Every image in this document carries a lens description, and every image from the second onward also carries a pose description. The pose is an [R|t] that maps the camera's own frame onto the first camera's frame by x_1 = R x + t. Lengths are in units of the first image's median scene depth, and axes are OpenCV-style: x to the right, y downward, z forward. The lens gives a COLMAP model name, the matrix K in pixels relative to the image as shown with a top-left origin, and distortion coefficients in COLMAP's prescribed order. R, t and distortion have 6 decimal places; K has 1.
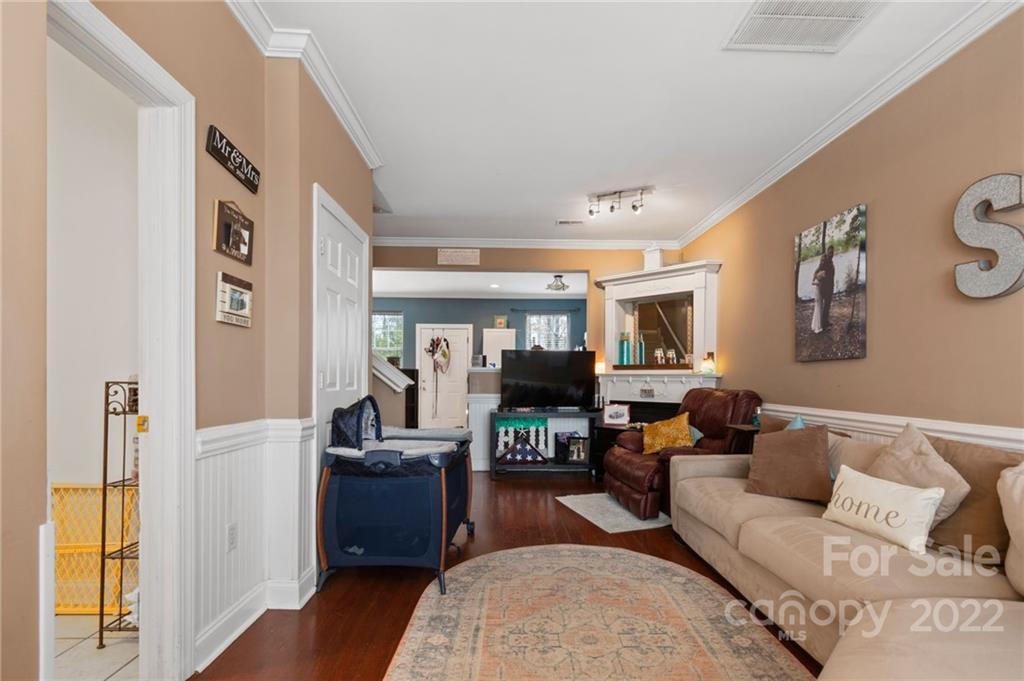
lens RADIAL K [[472.6, 0, 513.4], [0, 472.6, 373.8], [0, 0, 1]] dist [-0.000497, -0.000308]
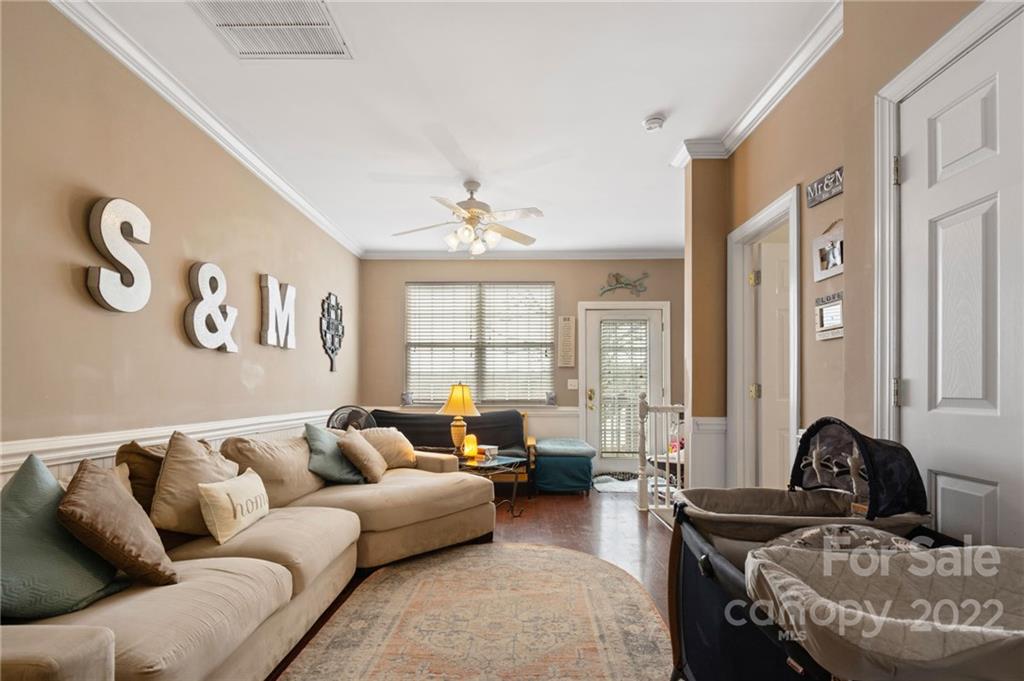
lens RADIAL K [[472.6, 0, 513.4], [0, 472.6, 373.8], [0, 0, 1]] dist [-0.000497, -0.000308]
pose [[-0.999591, -0.002621, 0.028463, 0.047228], [-0.003763, 0.999188, -0.040114, 0.010138], [-0.028335, -0.040205, -0.998790, 1.124601]]
